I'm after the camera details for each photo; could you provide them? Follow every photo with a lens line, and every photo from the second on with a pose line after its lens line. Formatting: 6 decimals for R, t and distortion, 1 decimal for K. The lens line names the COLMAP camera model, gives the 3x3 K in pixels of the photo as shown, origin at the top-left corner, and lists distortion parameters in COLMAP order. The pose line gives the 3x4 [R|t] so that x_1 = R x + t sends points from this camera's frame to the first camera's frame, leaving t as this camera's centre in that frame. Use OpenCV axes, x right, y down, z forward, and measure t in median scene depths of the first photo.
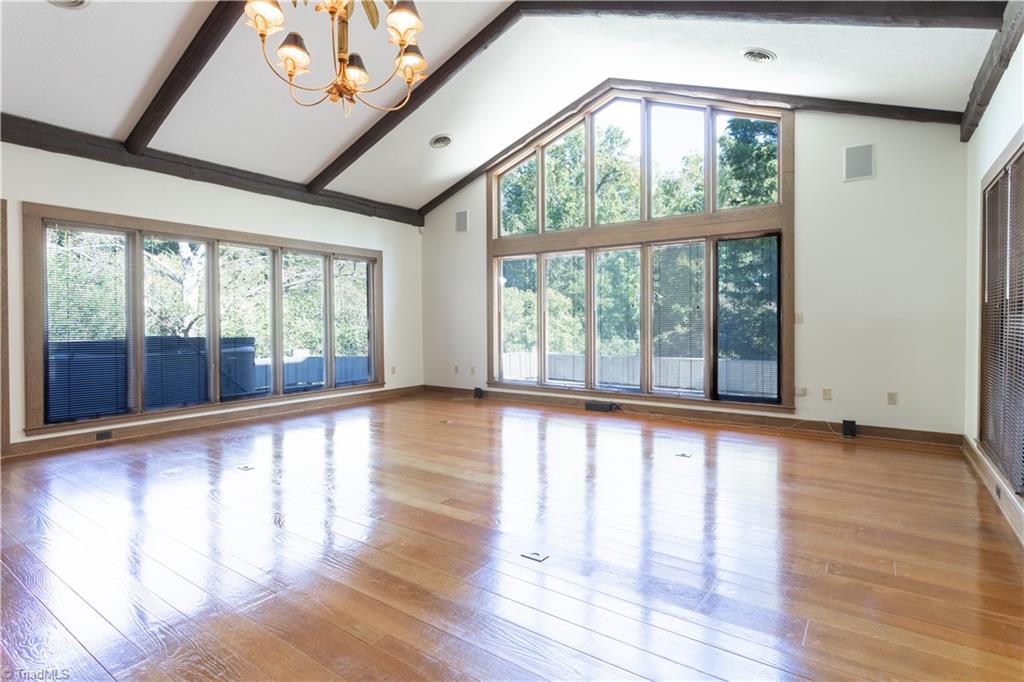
lens RADIAL K [[509.9, 0, 512.0], [0, 509.9, 341.0], [0, 0, 1]] dist [-0.029662, 0.000852]
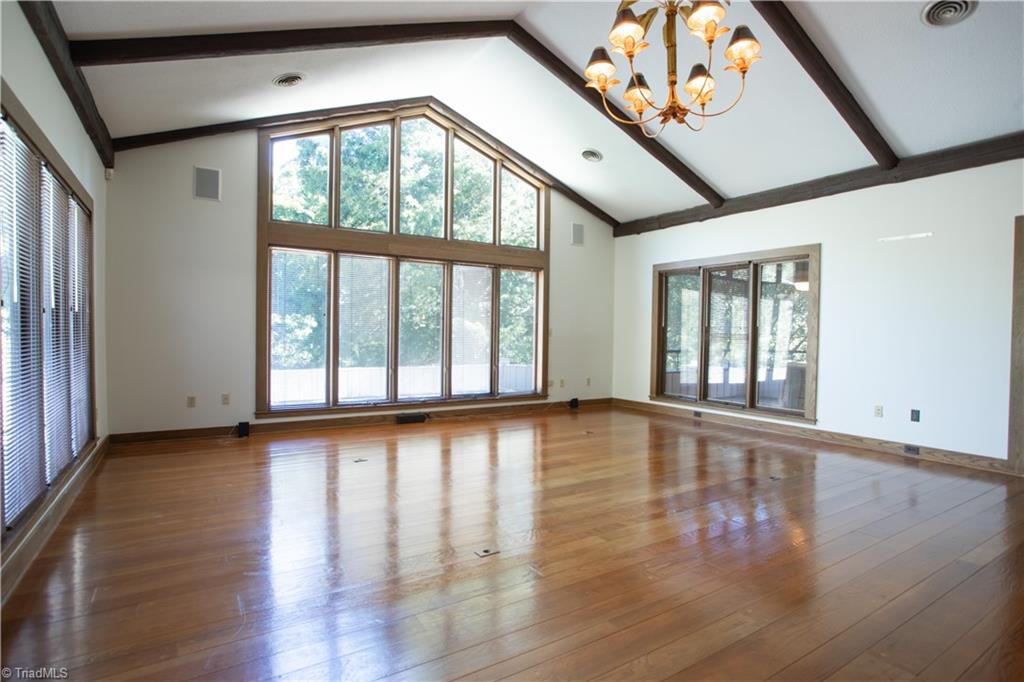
lens RADIAL K [[509.9, 0, 512.0], [0, 509.9, 341.0], [0, 0, 1]] dist [-0.029662, 0.000852]
pose [[0.398740, -0.007636, 0.917032, -0.608238], [0.019121, 0.999817, 0.000012, -0.016601], [-0.916864, 0.017530, 0.398814, 0.392081]]
